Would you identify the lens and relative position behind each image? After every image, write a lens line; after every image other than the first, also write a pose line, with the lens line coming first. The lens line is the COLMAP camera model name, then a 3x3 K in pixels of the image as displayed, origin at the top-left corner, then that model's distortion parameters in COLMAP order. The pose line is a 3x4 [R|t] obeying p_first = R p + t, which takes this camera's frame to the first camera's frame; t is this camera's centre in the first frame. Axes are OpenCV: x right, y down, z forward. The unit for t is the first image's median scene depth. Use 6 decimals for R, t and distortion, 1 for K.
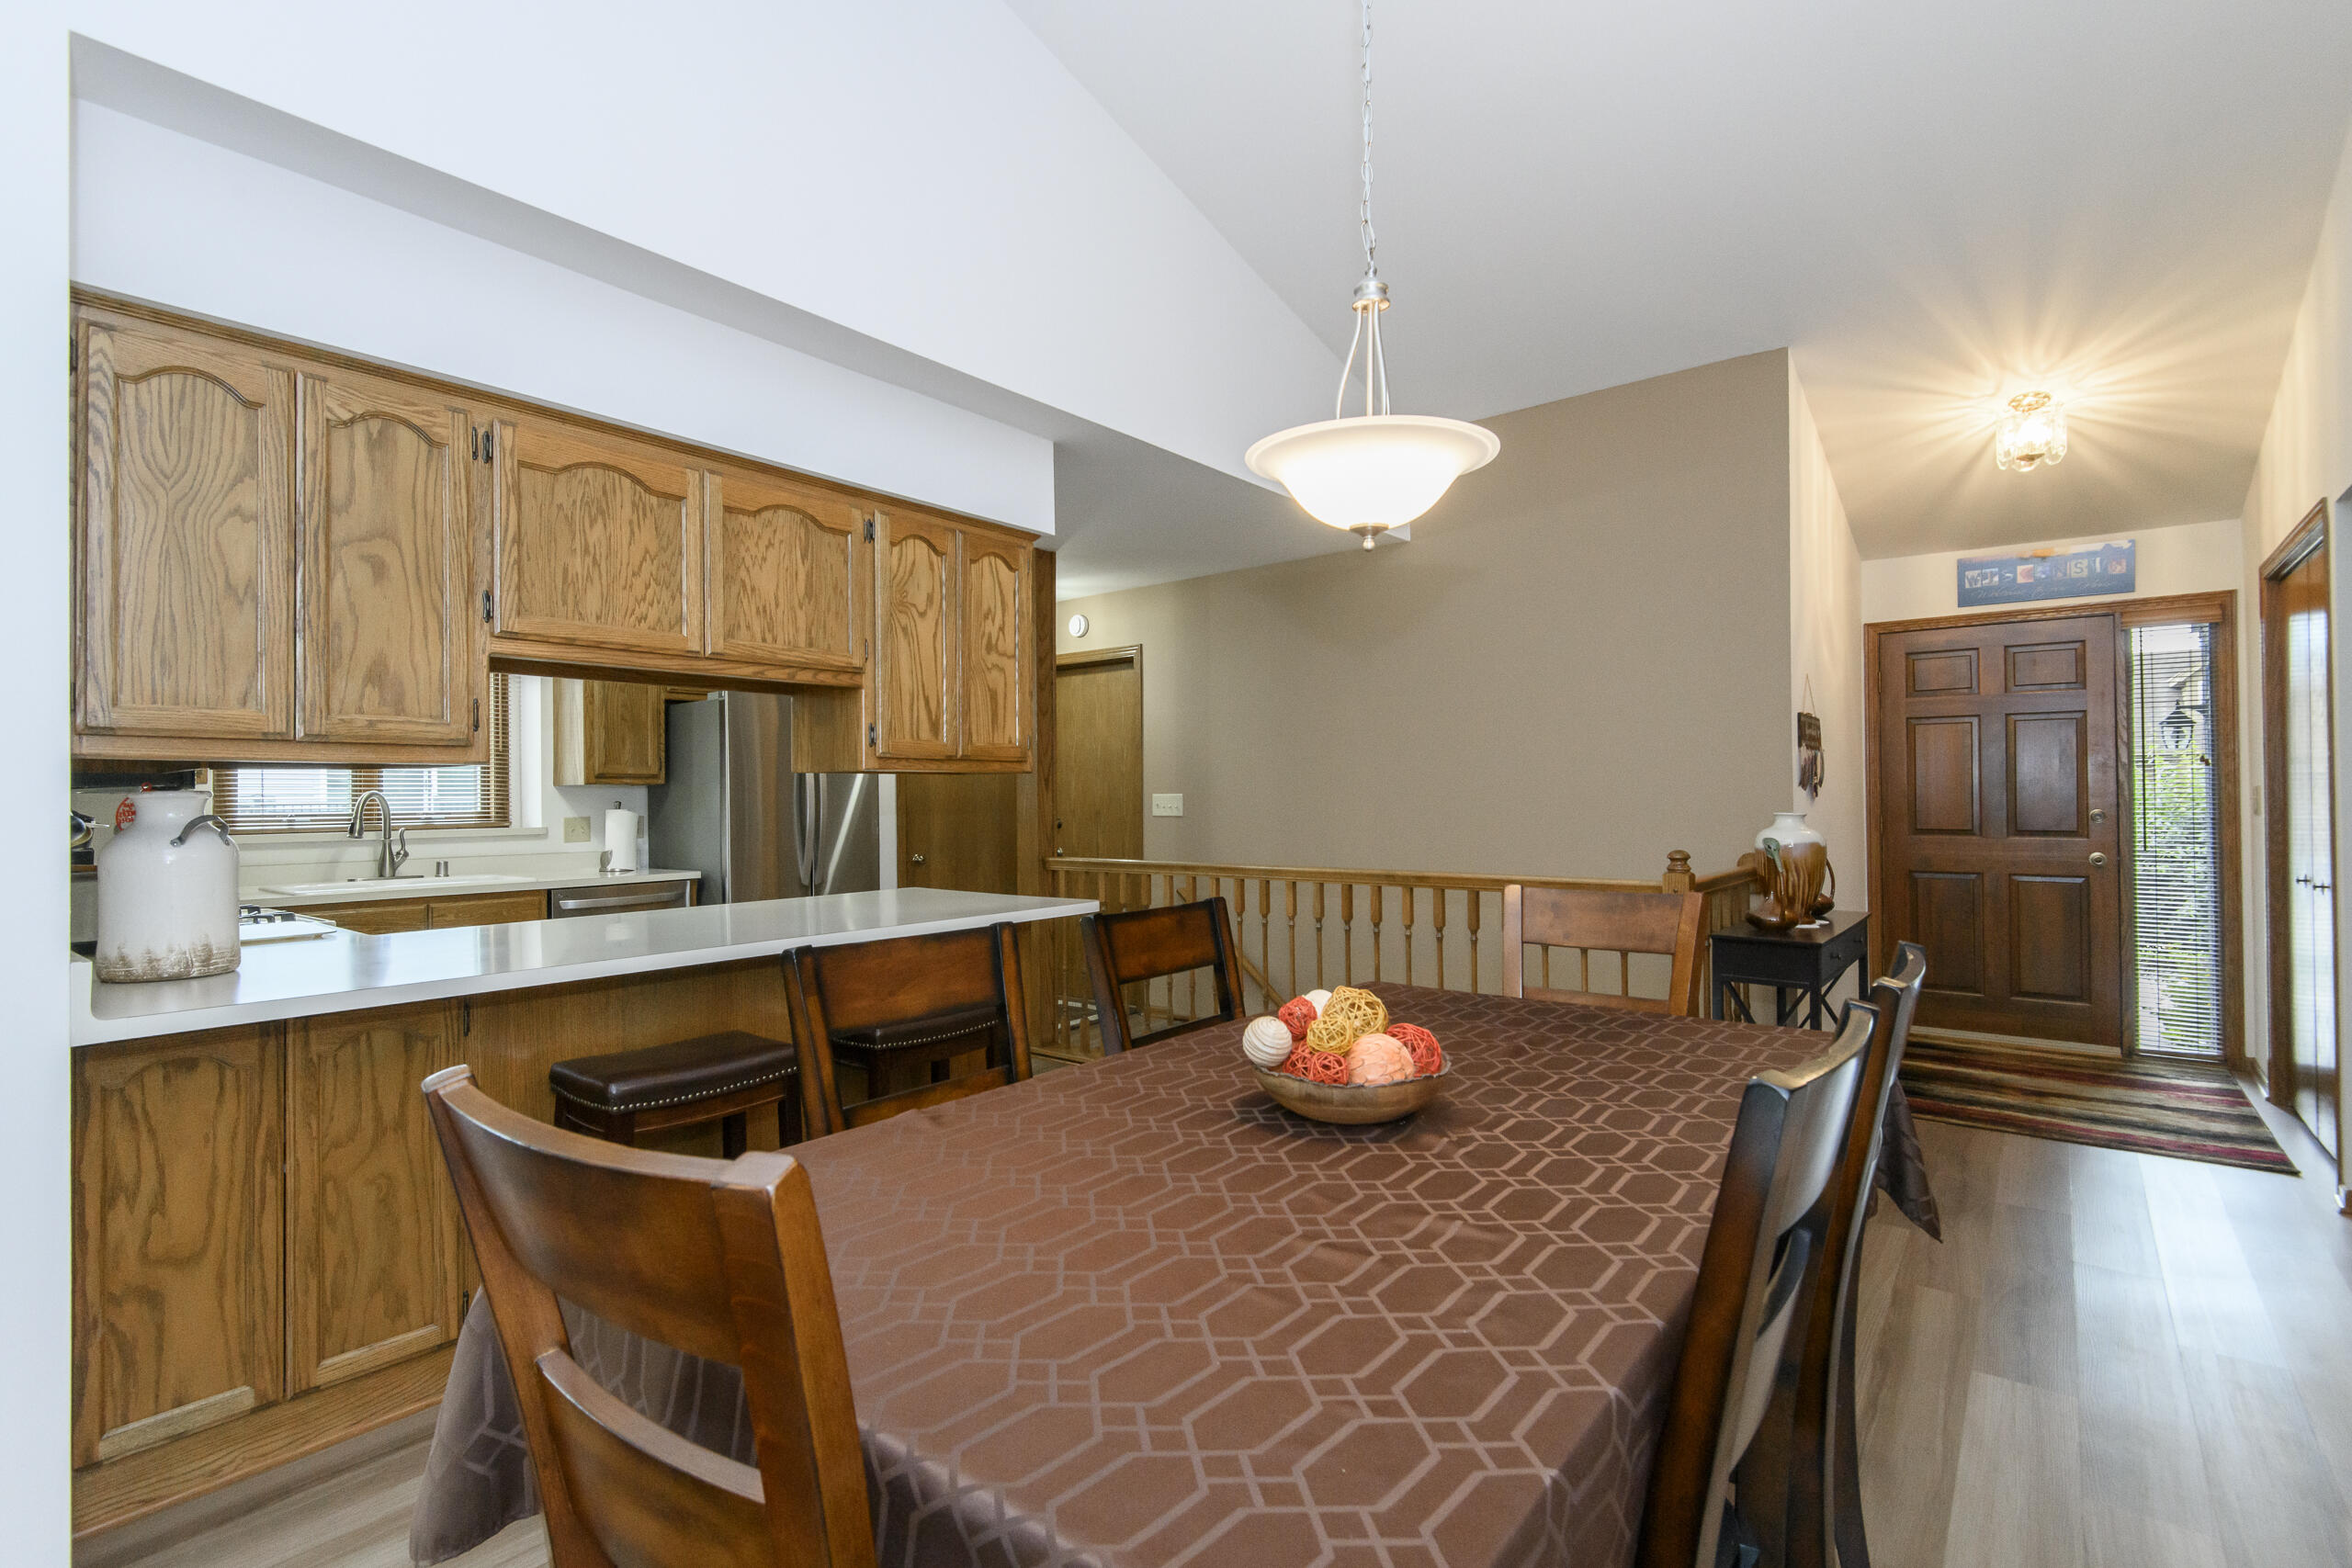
lens RADIAL K [[1068.9, 0, 1179.0], [0, 1068.9, 785.2], [0, 0, 1]] dist [0.044819, -0.032969]
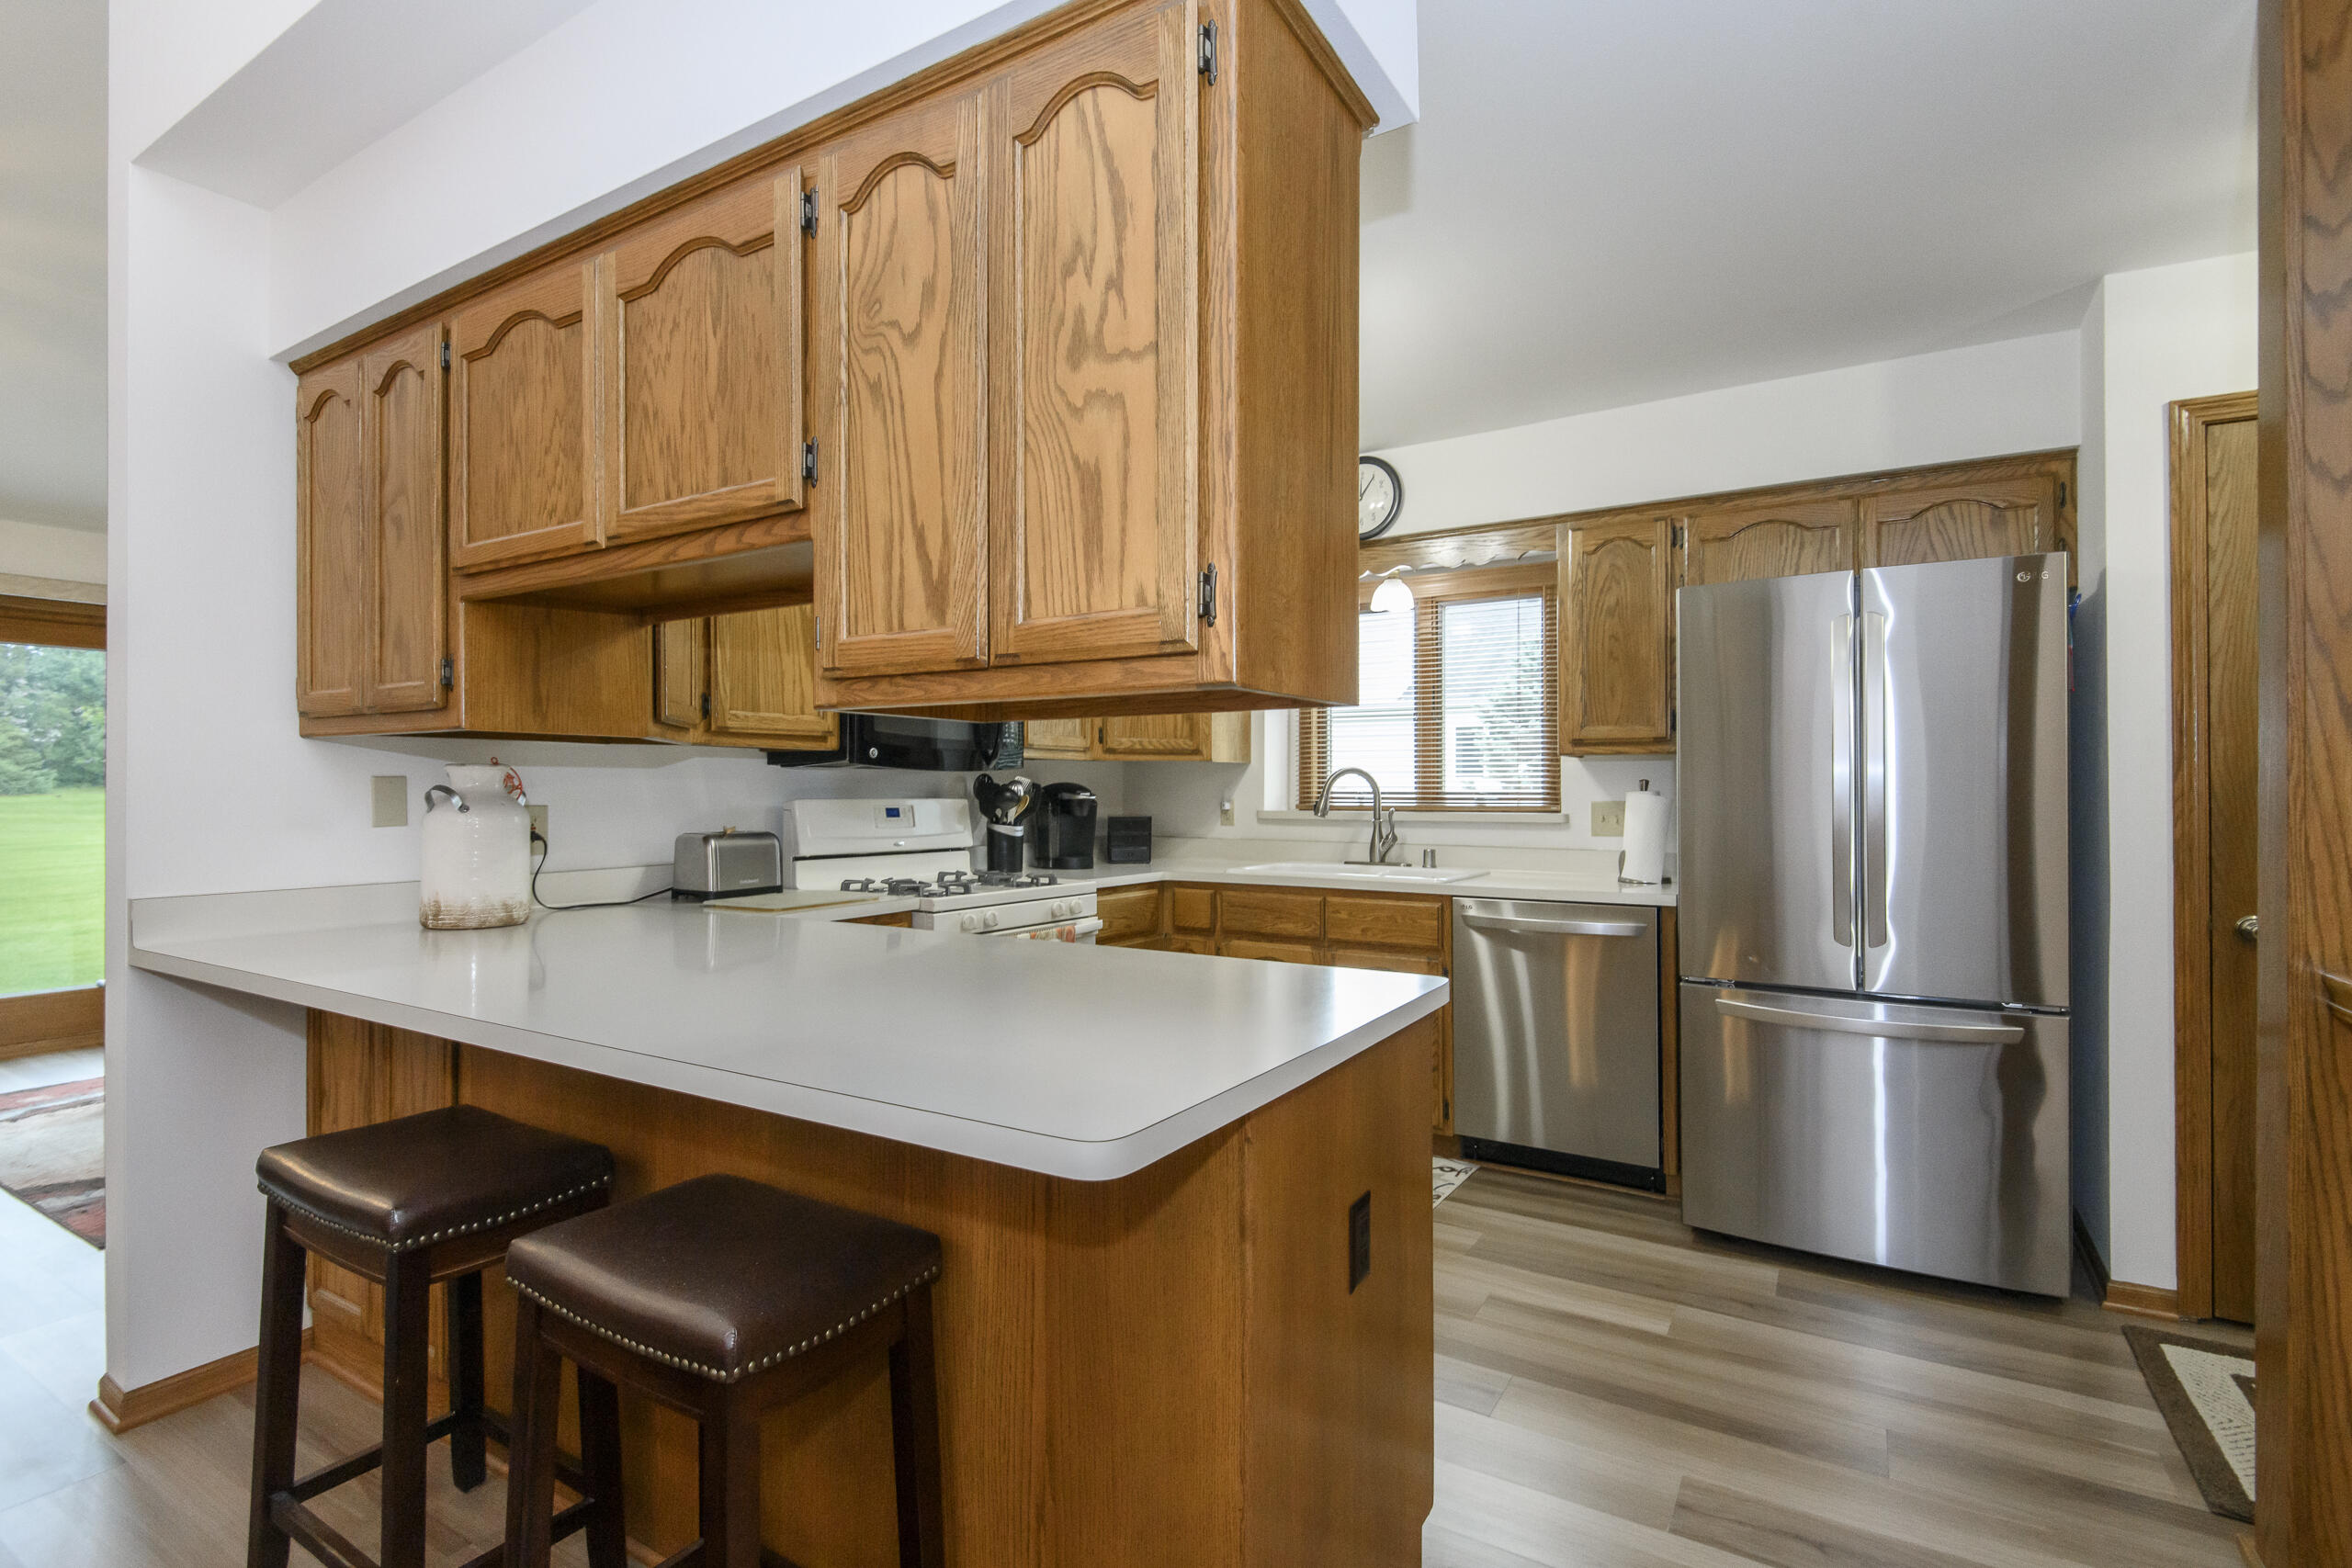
lens RADIAL K [[1093.2, 0, 1181.8], [0, 1093.2, 785.9], [0, 0, 1]] dist [0.039473, -0.026776]
pose [[0.121910, 0.006213, -0.992522, 0.199166], [0.011024, 0.999910, 0.007613, 0.017122], [0.992480, -0.011869, 0.121831, 0.984052]]
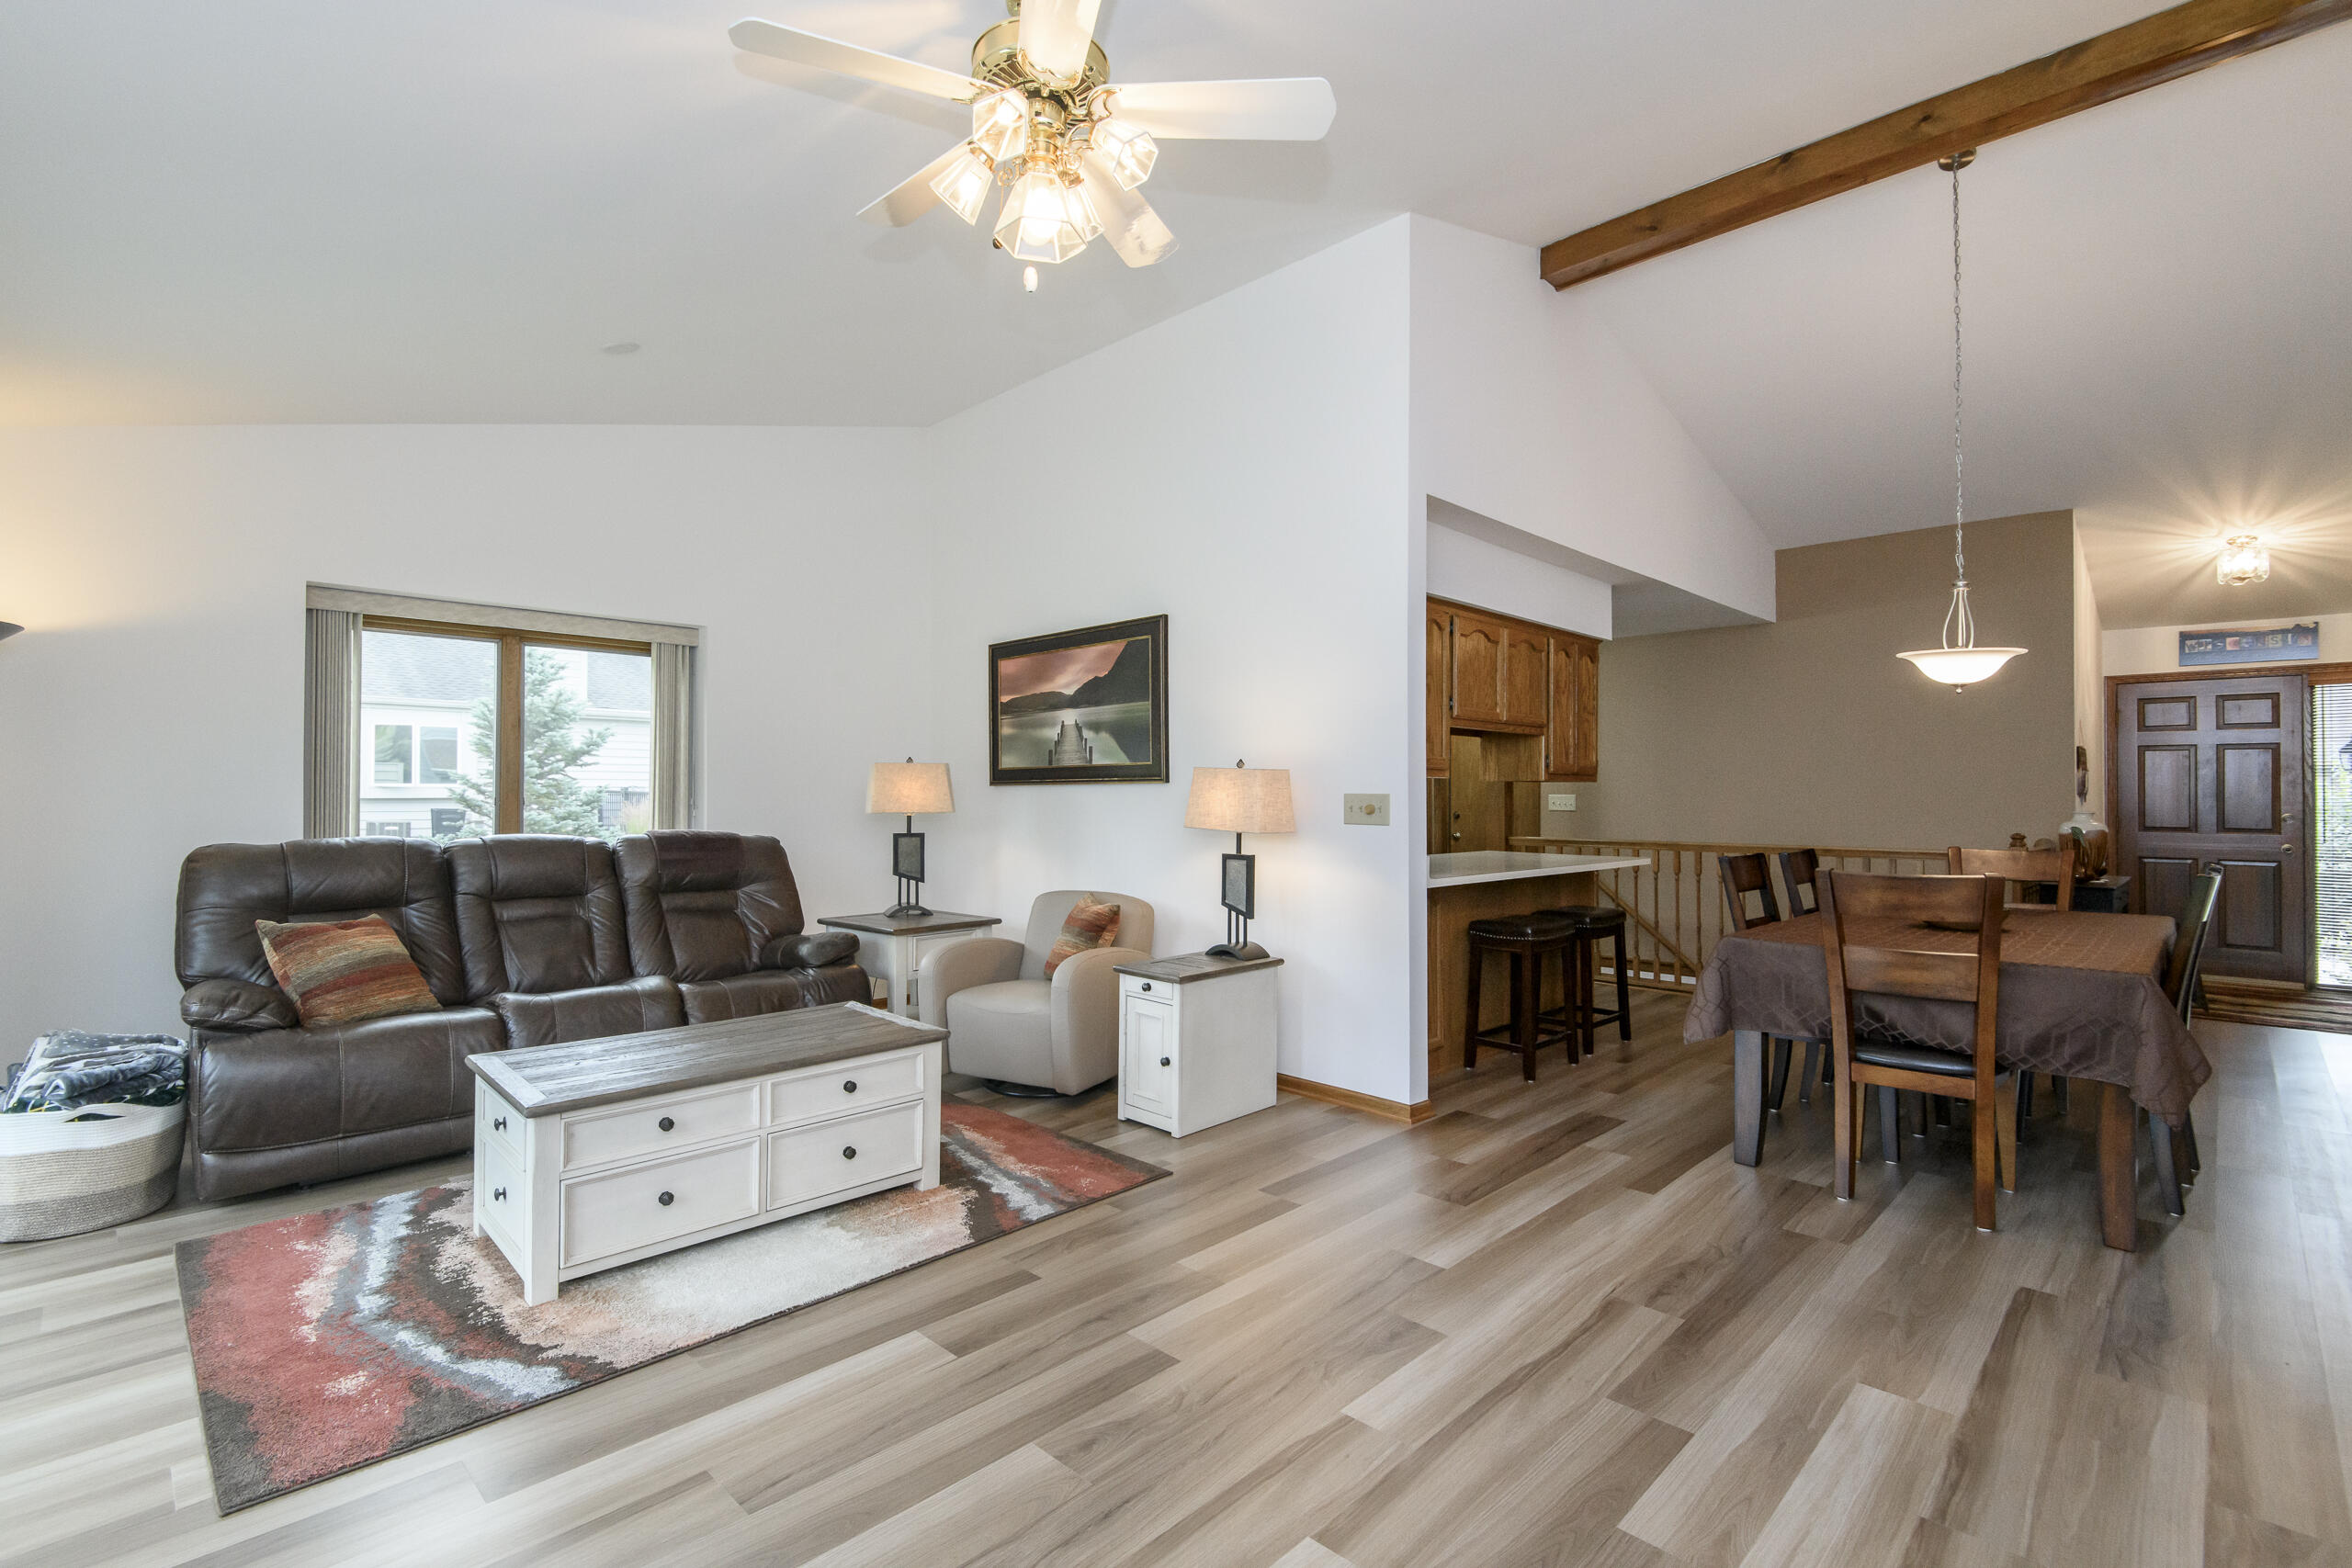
lens RADIAL K [[1052.6, 0, 1184.2], [0, 1052.6, 788.6], [0, 0, 1]] dist [0.021284, -0.013917]
pose [[0.994907, 0.009390, -0.100360, -0.641846], [-0.009337, 0.999956, 0.000998, 0.002812], [0.100365, -0.000056, 0.994951, -0.745238]]
